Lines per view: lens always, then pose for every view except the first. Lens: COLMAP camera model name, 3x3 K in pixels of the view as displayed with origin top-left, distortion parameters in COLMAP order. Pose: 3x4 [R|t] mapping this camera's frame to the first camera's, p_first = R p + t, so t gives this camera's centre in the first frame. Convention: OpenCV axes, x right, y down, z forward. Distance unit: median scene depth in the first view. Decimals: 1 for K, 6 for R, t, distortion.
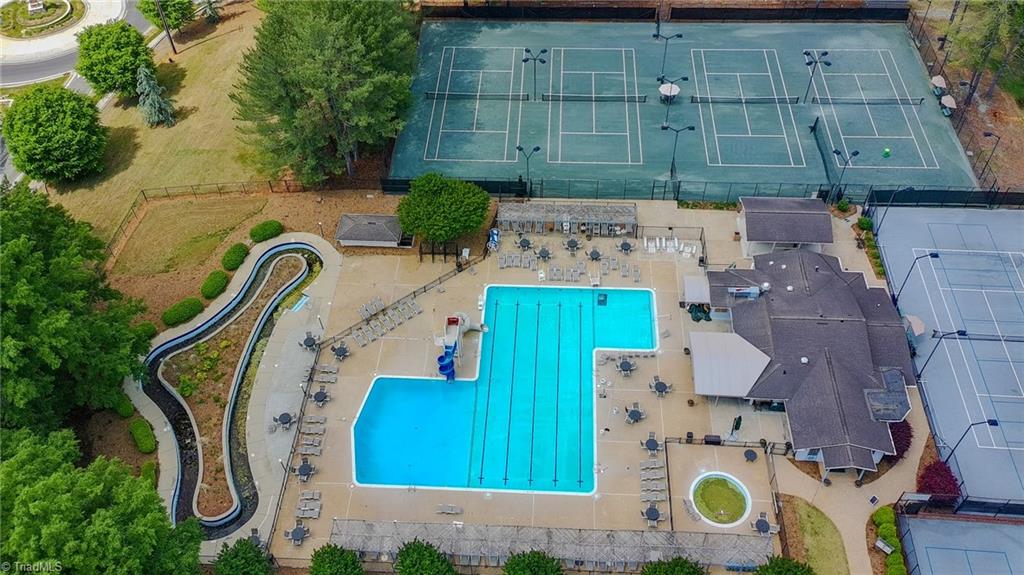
lens RADIAL K [[857.0, 0, 512.0], [0, 857.0, 287.5], [0, 0, 1]] dist [0.107565, 0.003058]
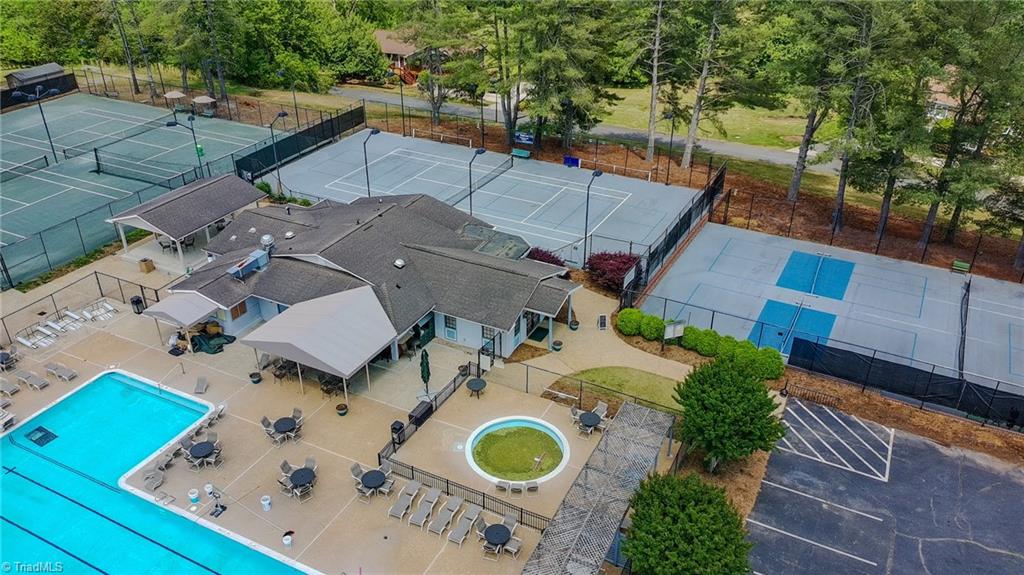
lens RADIAL K [[793.1, 0, 512.0], [0, 793.1, 287.5], [0, 0, 1]] dist [0.133414, -0.207257]
pose [[0.420208, -0.443255, 0.791802, -0.123547], [0.672768, 0.737735, 0.055951, 0.117558], [-0.608941, 0.509188, 0.608210, 0.558468]]
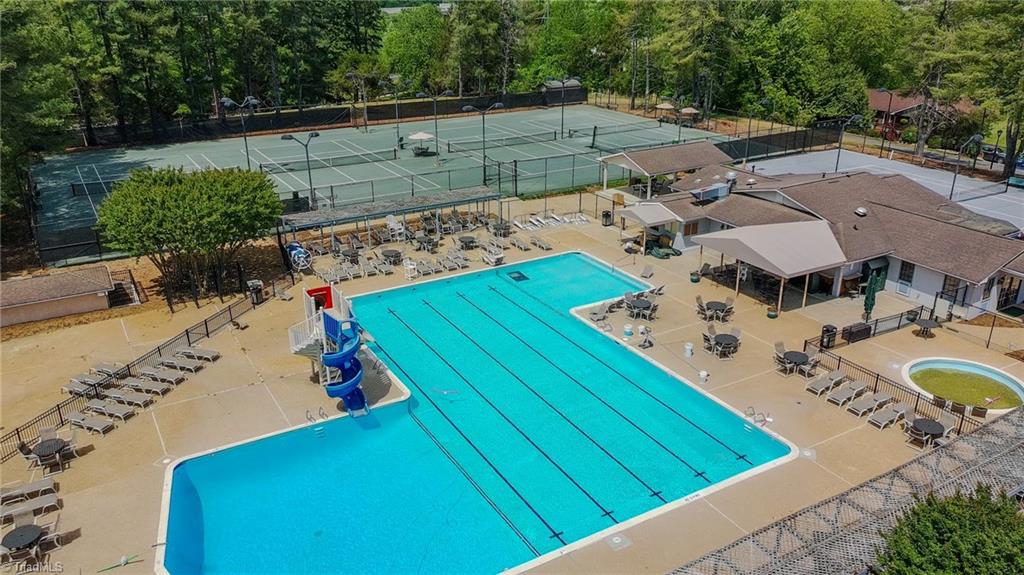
lens RADIAL K [[793.1, 0, 512.0], [0, 793.1, 287.5], [0, 0, 1]] dist [0.133414, -0.207257]
pose [[0.838634, -0.201507, 0.506051, -0.198995], [0.401576, 0.856419, -0.324473, 0.217633], [-0.368008, 0.475332, 0.799143, 0.615812]]
